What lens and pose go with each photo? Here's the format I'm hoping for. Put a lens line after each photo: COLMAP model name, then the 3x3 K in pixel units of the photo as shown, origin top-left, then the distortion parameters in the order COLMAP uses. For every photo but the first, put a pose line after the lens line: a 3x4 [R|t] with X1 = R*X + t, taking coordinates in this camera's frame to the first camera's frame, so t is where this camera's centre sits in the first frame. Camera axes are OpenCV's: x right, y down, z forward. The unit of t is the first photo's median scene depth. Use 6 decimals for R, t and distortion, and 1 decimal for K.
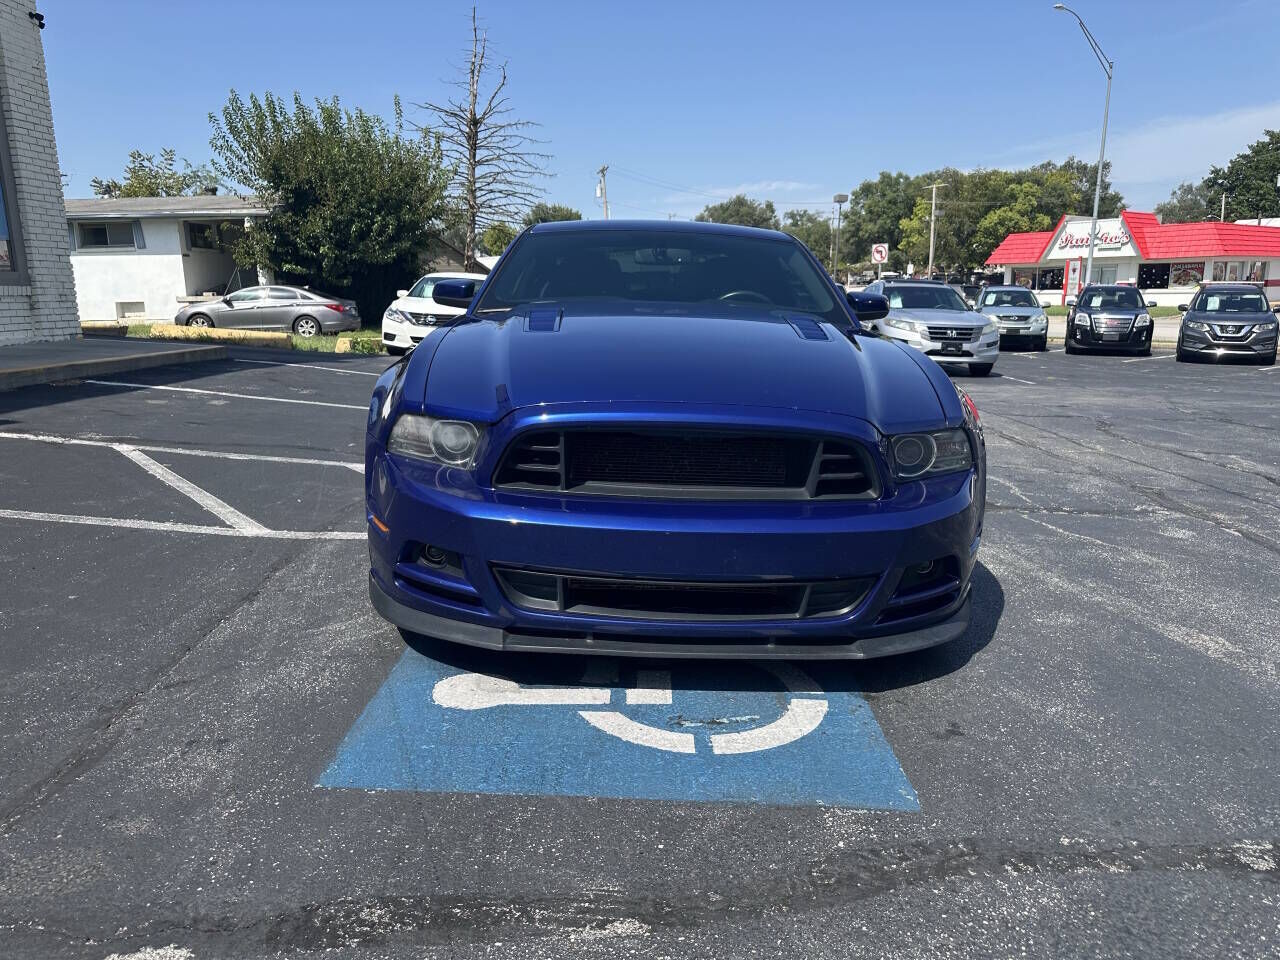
lens RADIAL K [[898.5, 0, 645.1], [0, 898.5, 483.7], [0, 0, 1]] dist [0.047888, -0.056671]
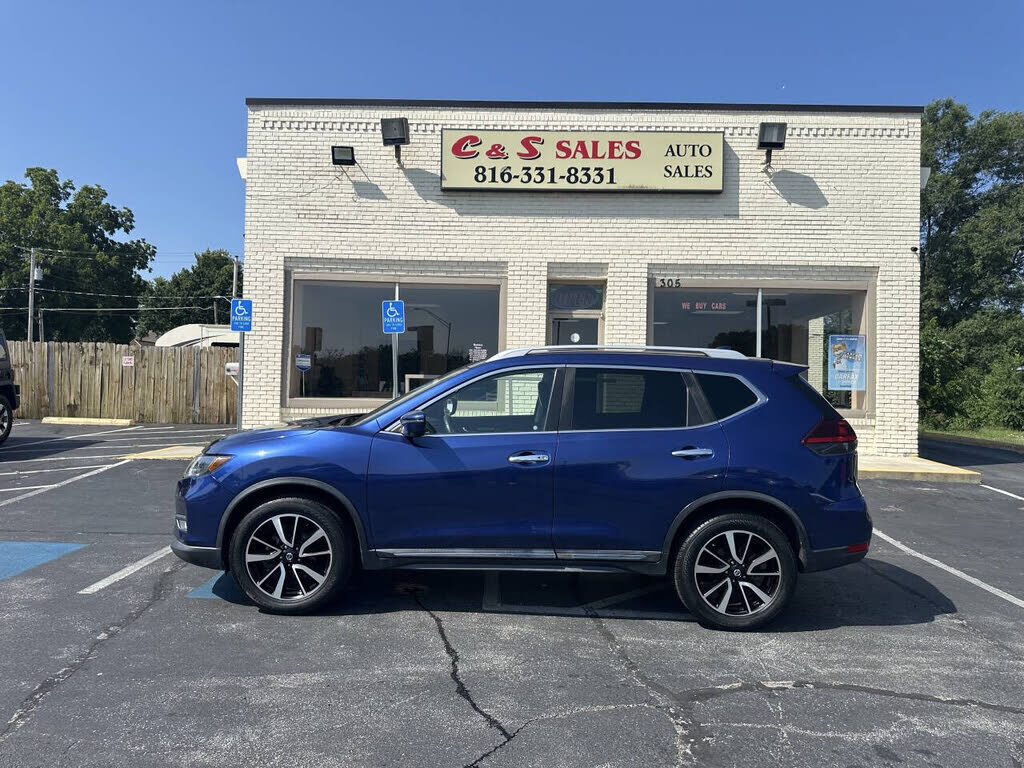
lens RADIAL K [[709.7, 0, 499.2], [0, 709.7, 387.2], [0, 0, 1]] dist [0.132254, -0.206239]
pose [[0.017342, -0.000103, -0.999850, 0.541525], [-0.236599, 0.971598, -0.004204, -0.114808], [0.971453, 0.236636, 0.016825, 0.345993]]
